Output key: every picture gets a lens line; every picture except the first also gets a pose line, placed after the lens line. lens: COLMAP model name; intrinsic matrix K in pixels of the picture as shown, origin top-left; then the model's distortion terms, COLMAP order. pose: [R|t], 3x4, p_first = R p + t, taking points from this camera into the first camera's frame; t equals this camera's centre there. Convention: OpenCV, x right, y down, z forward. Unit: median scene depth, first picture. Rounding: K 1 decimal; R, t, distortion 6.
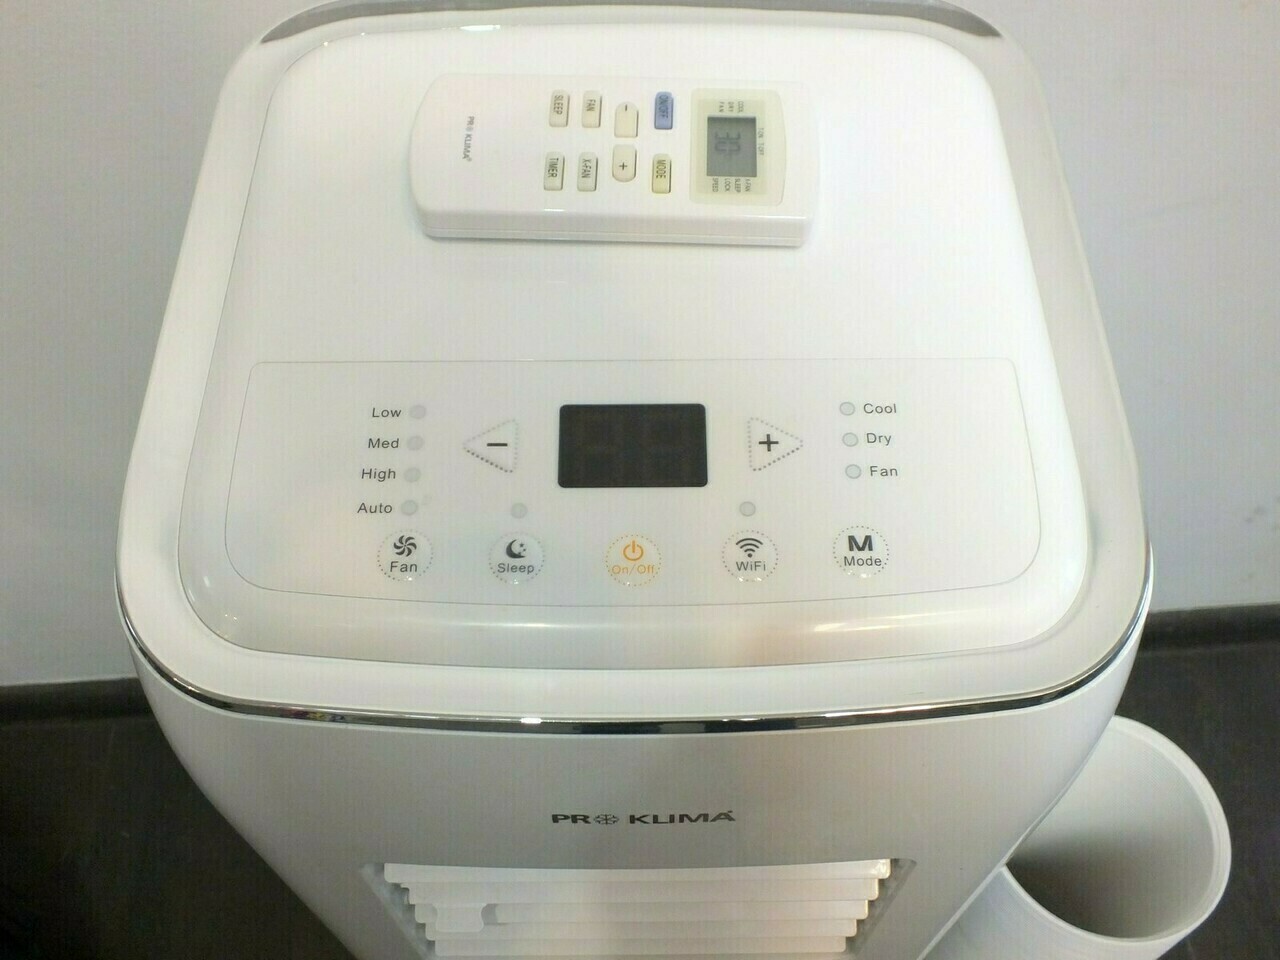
lens RADIAL K [[1172.5, 0, 643.5], [0, 1172.5, 476.9], [0, 0, 1]] dist [-0.016306, 0.000000]
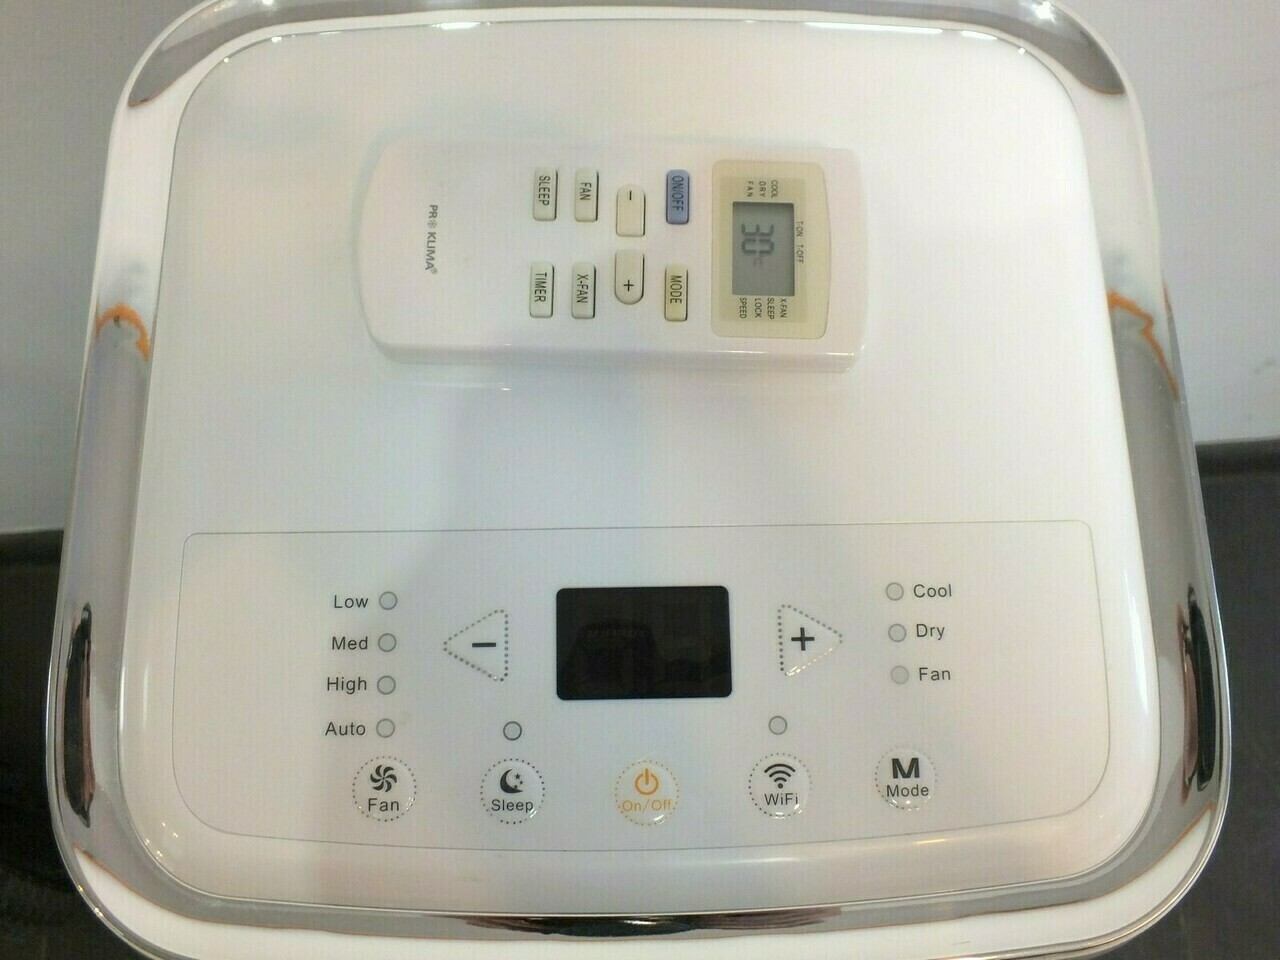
lens RADIAL K [[1172.5, 0, 636.0], [0, 1172.5, 482.2], [0, 0, 1]] dist [-0.016306, 0.000000]
pose [[0.999706, -0.008043, 0.022860, -0.033309], [0.001976, 0.967238, 0.253865, -0.357094], [-0.024153, -0.253745, 0.966970, 0.204993]]
